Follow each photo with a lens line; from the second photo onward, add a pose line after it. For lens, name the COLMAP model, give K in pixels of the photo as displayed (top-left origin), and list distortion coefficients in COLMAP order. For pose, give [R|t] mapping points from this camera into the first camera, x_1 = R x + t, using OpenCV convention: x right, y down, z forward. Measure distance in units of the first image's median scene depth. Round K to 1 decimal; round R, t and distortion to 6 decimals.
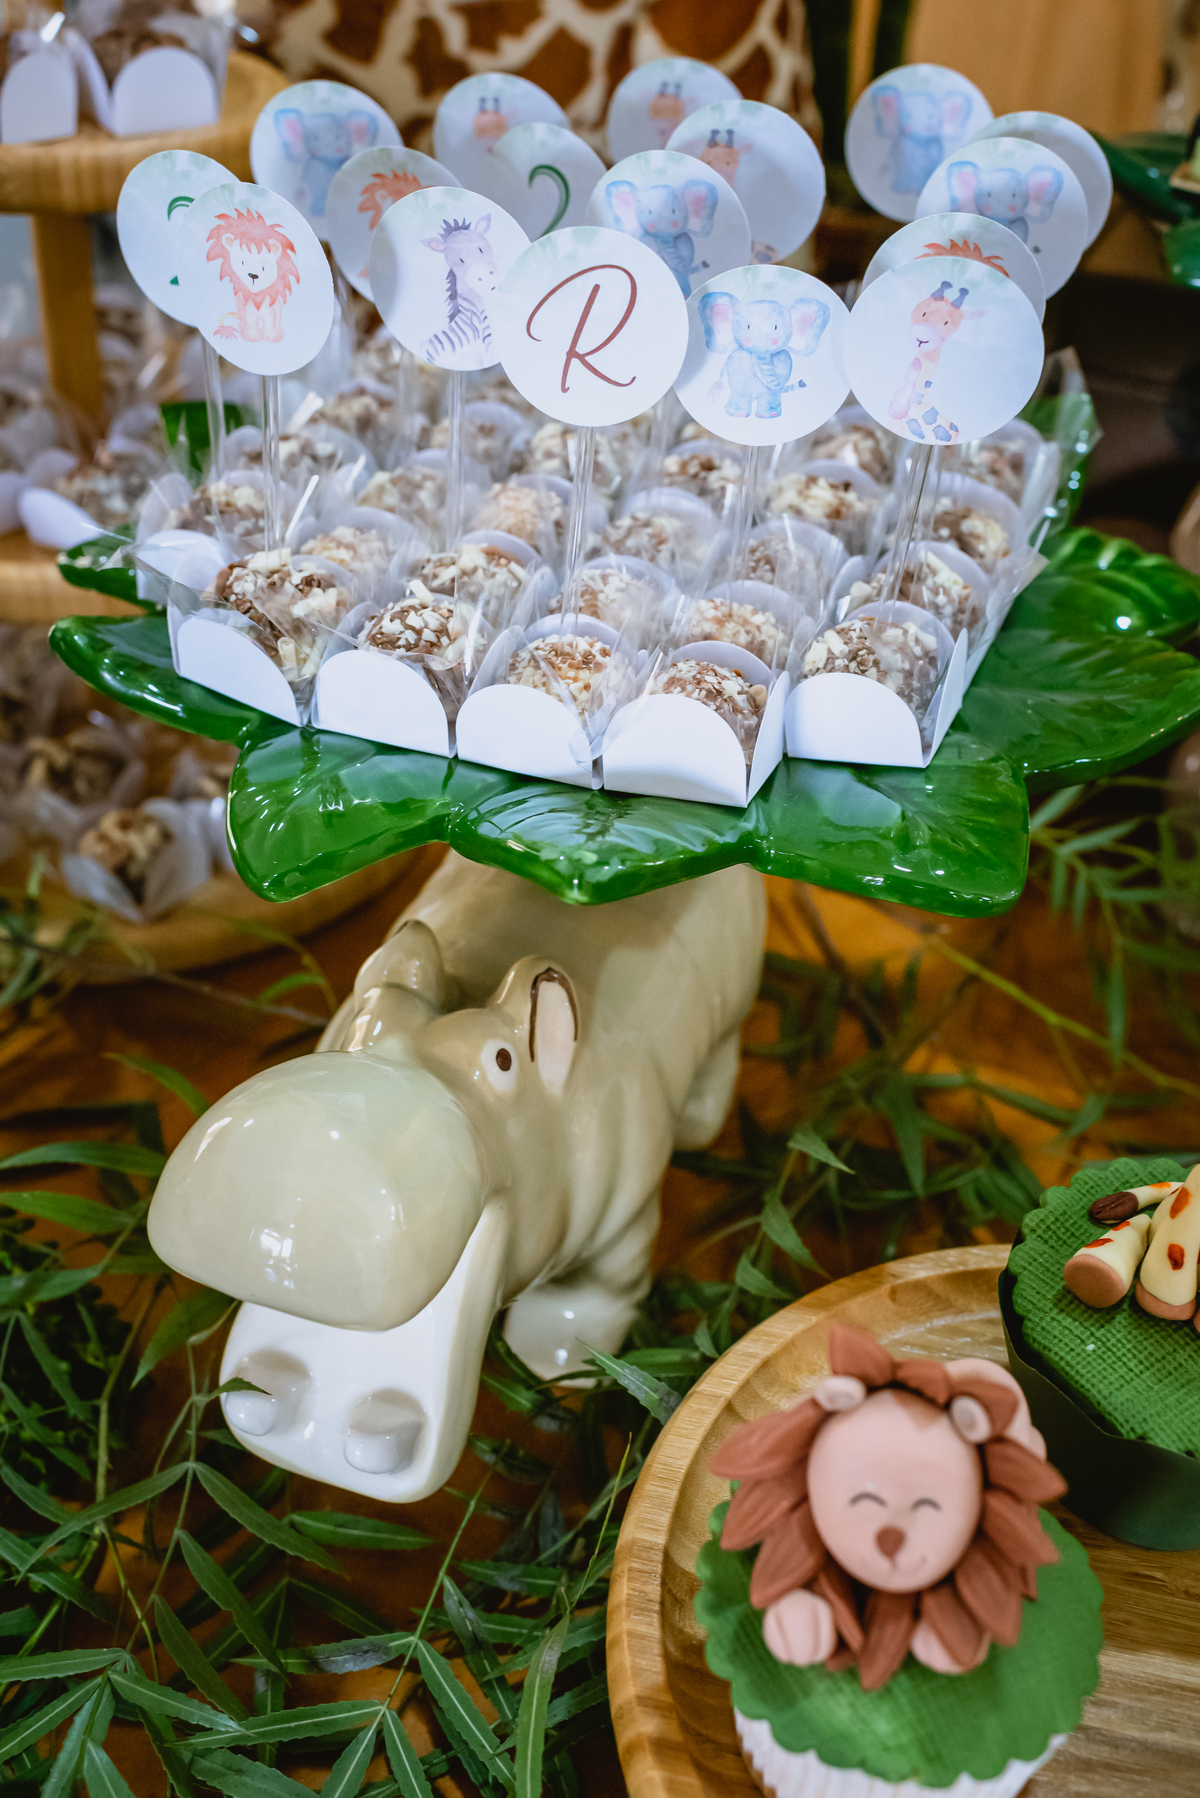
lens RADIAL K [[1824.1, 0, 600.0], [0, 1824.1, 899.0], [0, 0, 1]] dist [-0.005120, 0.002643]
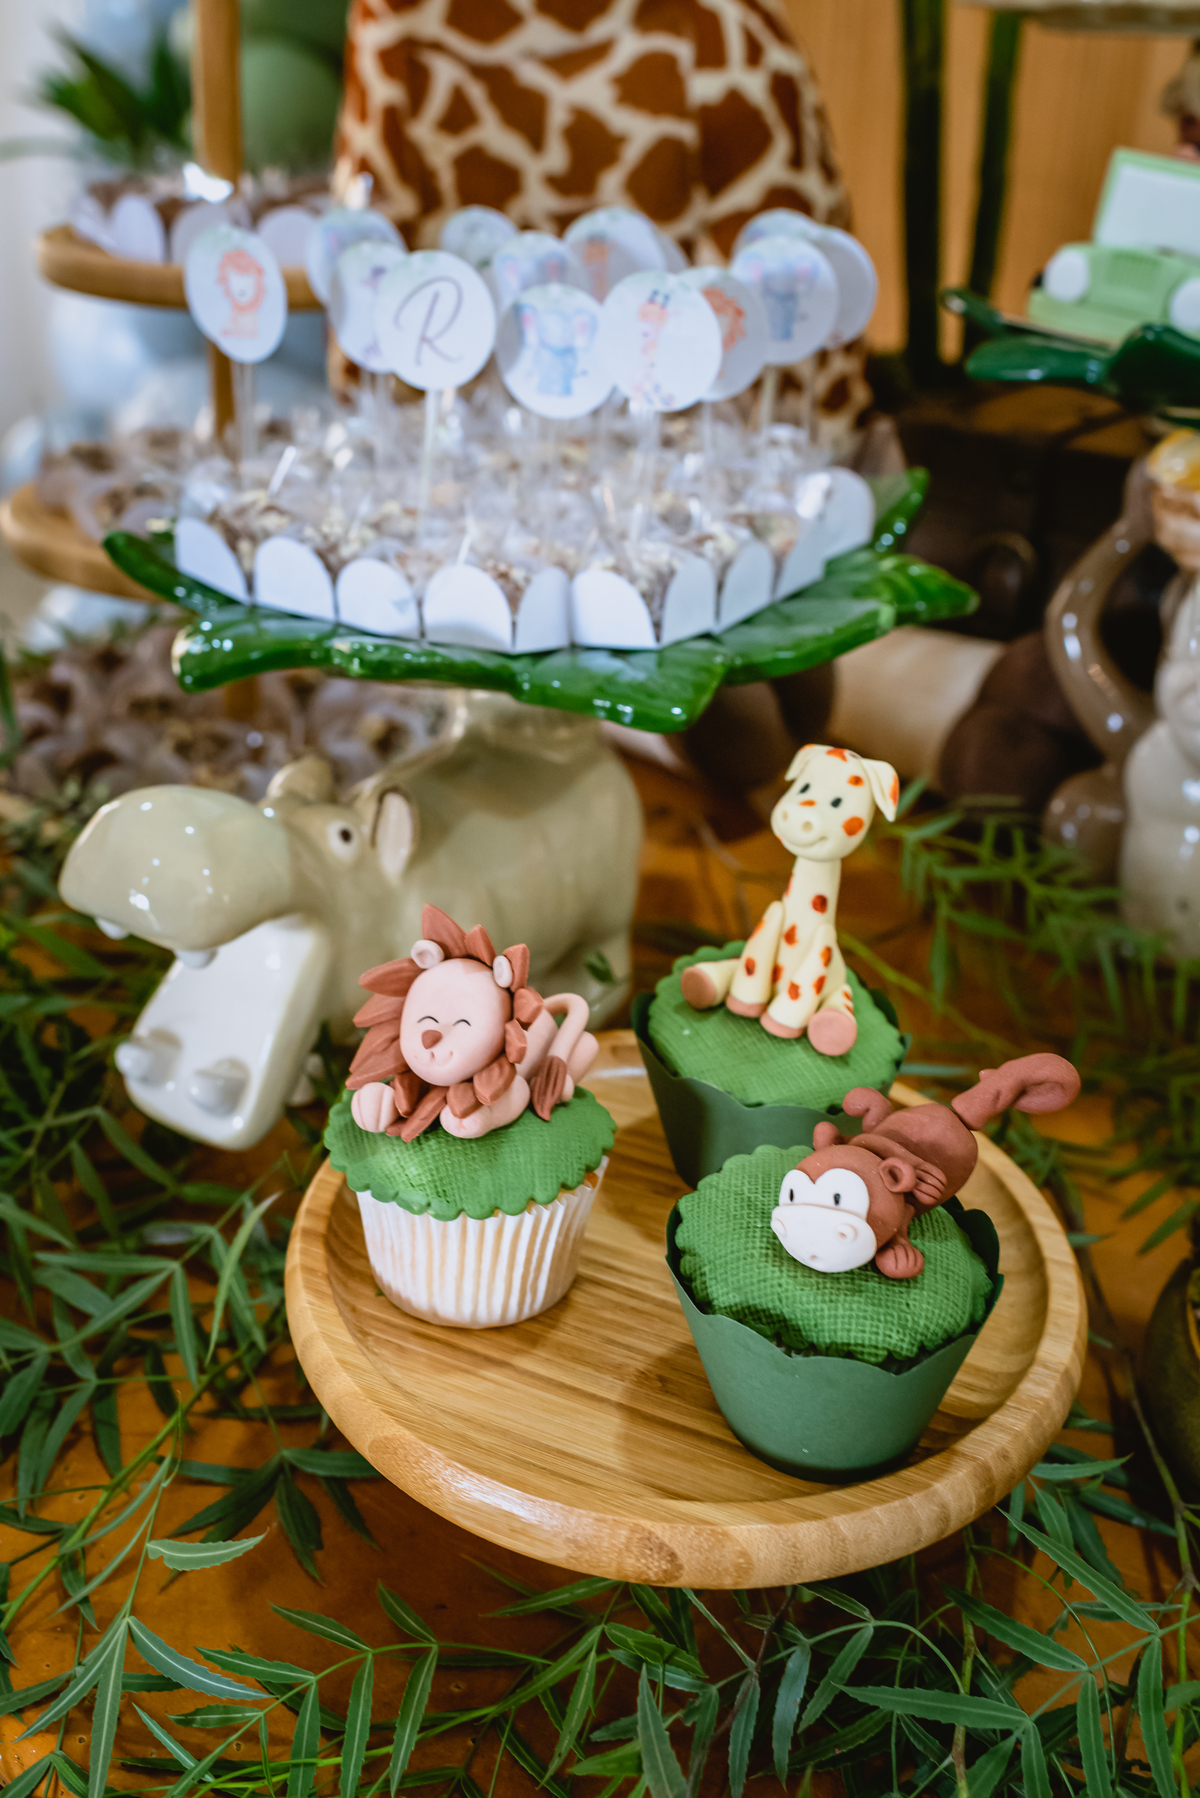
lens RADIAL K [[1824.1, 0, 600.0], [0, 1824.1, 899.0], [0, 0, 1]] dist [-0.005120, 0.002643]
pose [[0.976708, 0.091196, -0.194228, 0.446909], [-0.124312, 0.978296, -0.165781, 0.370290], [0.174894, 0.186064, 0.966847, -0.325941]]
